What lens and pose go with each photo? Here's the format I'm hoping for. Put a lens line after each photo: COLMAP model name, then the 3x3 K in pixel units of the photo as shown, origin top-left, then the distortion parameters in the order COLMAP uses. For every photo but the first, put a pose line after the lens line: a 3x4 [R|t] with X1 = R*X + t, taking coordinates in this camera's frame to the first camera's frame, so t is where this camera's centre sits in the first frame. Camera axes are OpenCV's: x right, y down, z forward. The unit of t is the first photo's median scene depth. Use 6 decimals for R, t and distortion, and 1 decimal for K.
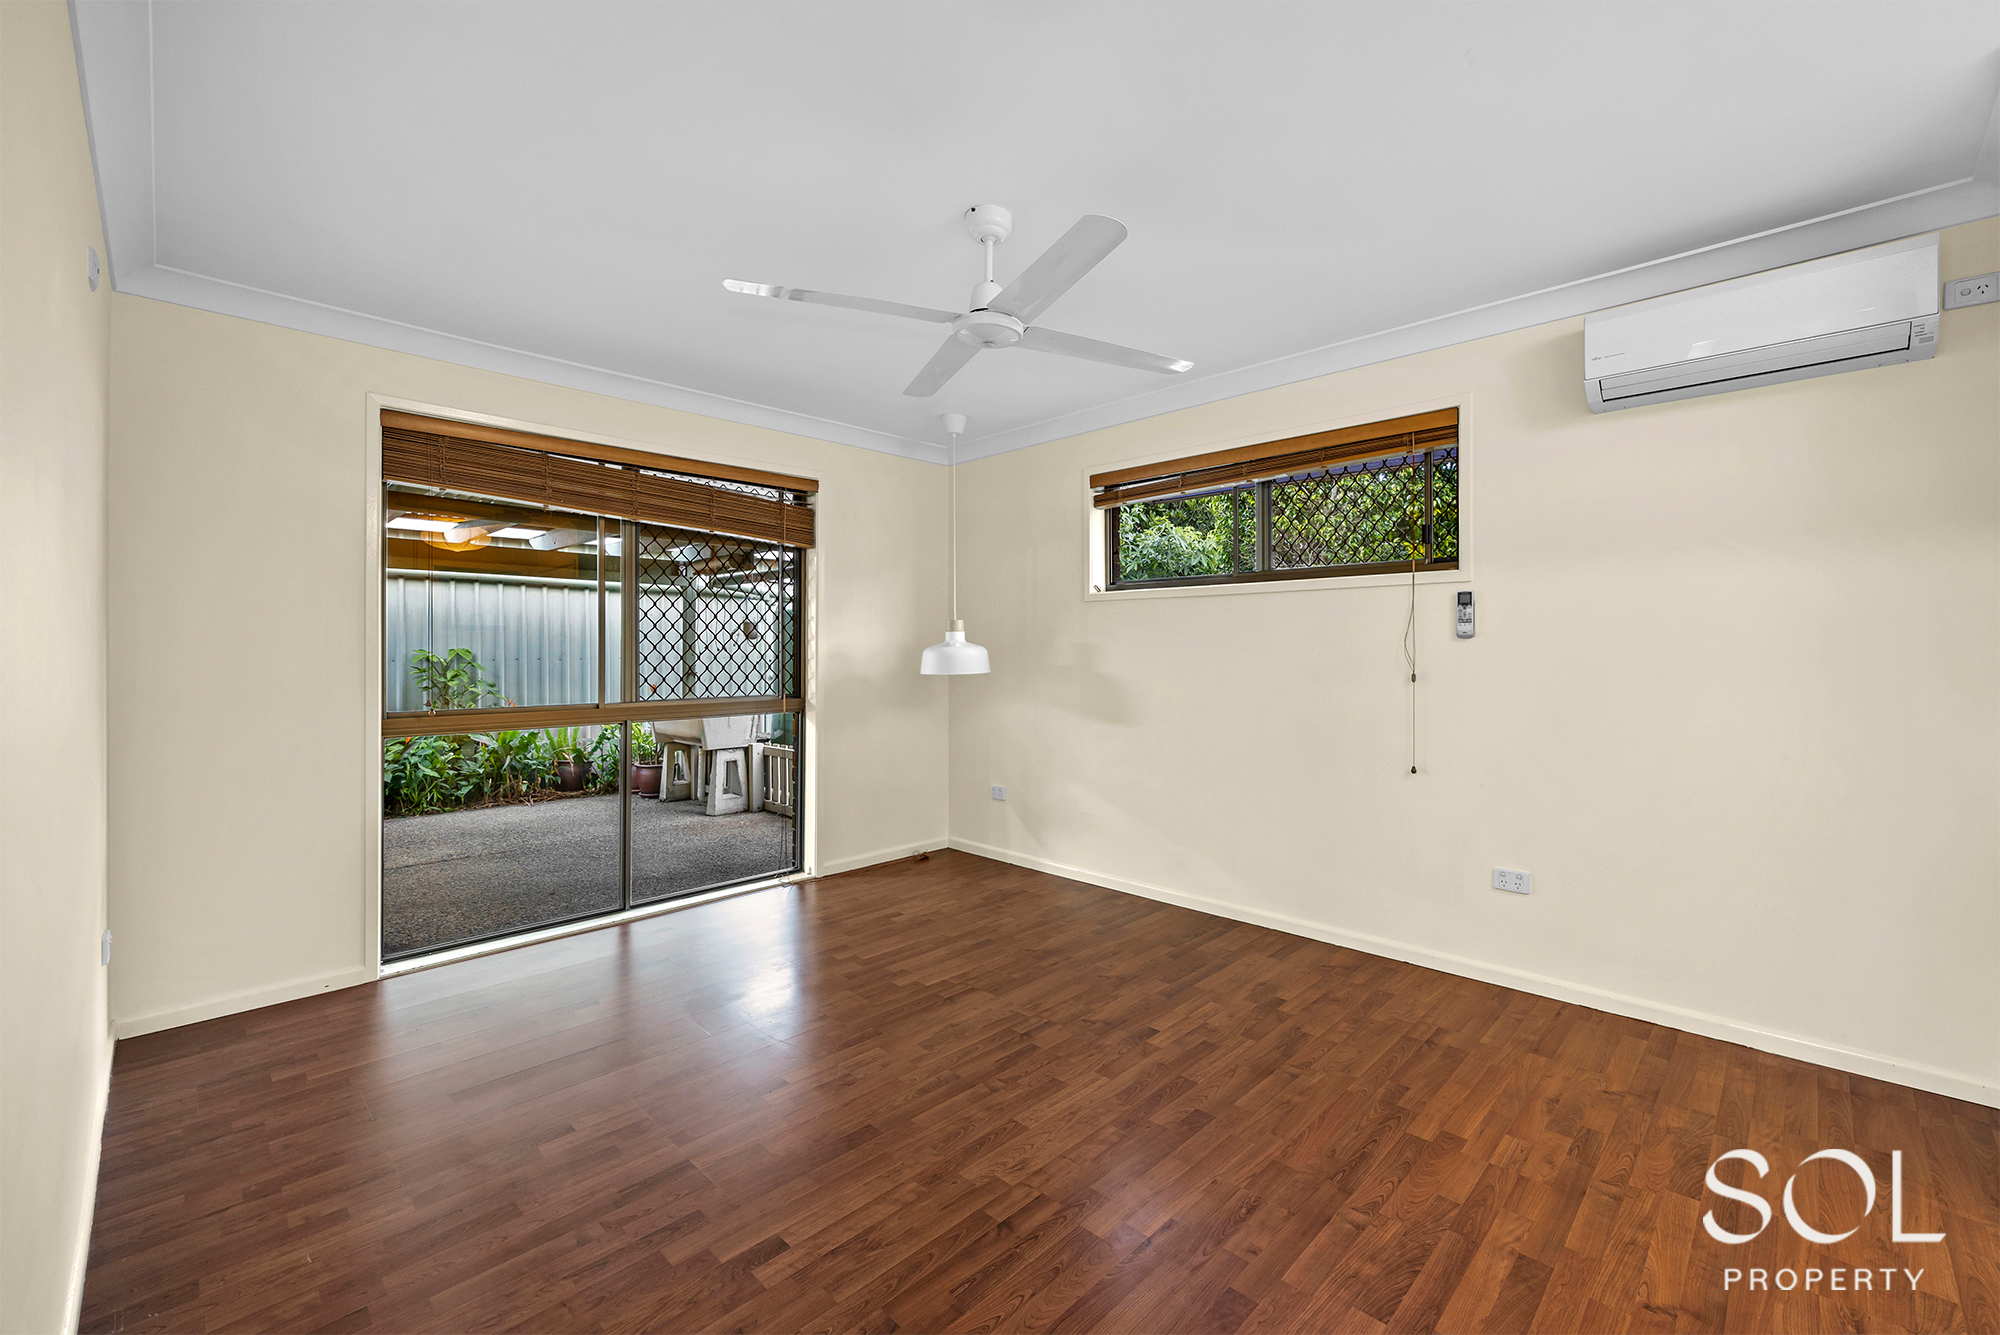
lens RADIAL K [[802.7, 0, 1030.4], [0, 802.7, 649.2], [0, 0, 1]] dist [-0.000888, 0.000137]
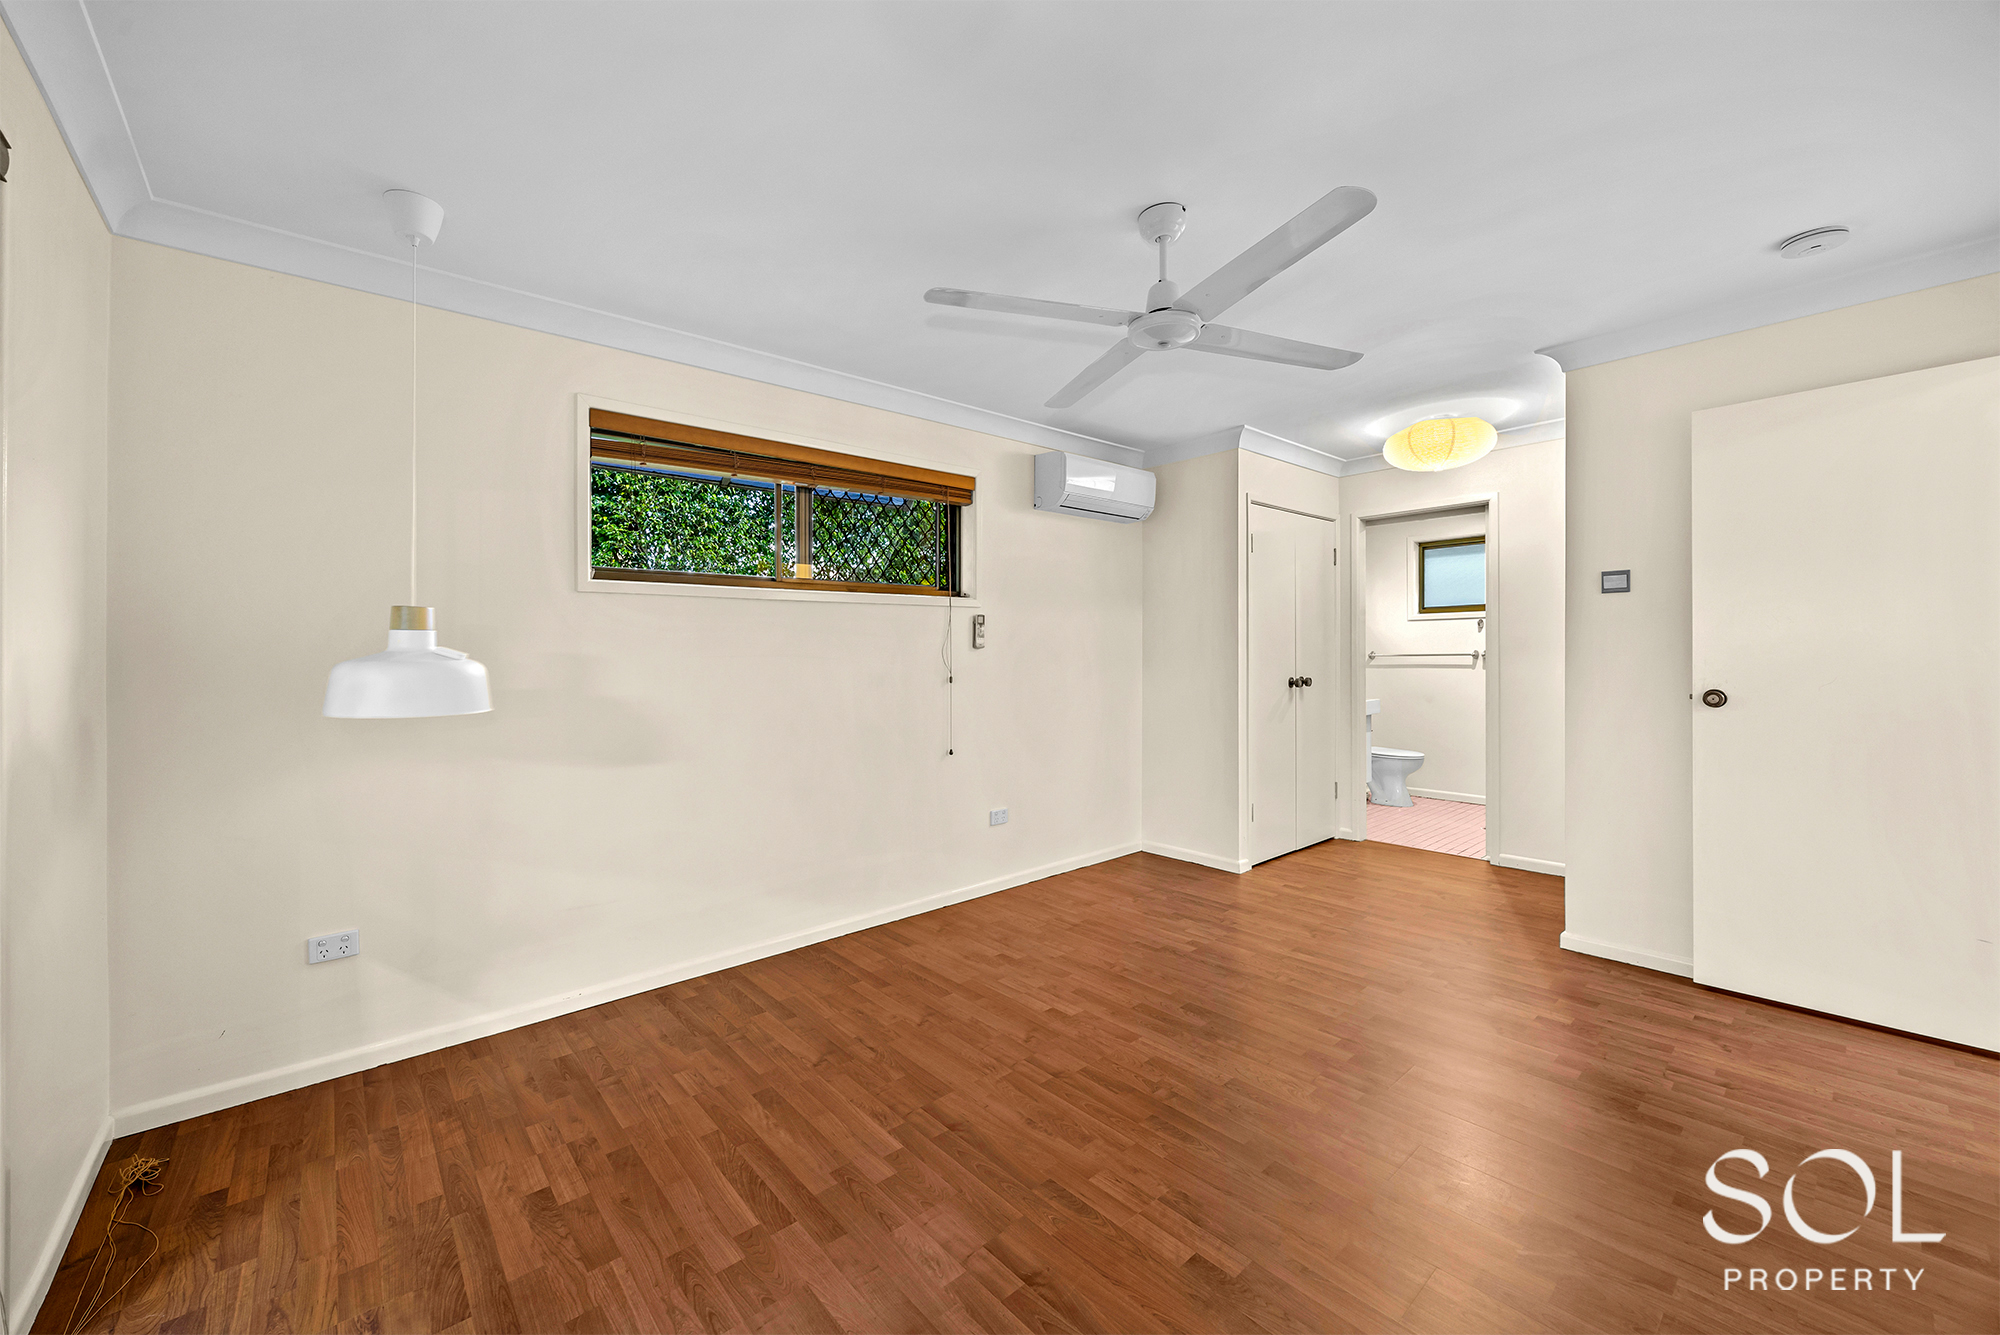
lens RADIAL K [[802.7, 0, 1030.4], [0, 802.7, 649.2], [0, 0, 1]] dist [-0.000888, 0.000137]
pose [[0.058945, 0.011030, 0.998200, -0.783441], [0.011264, 0.999868, -0.011714, 0.020893], [-0.998198, 0.011934, 0.058813, 0.853635]]
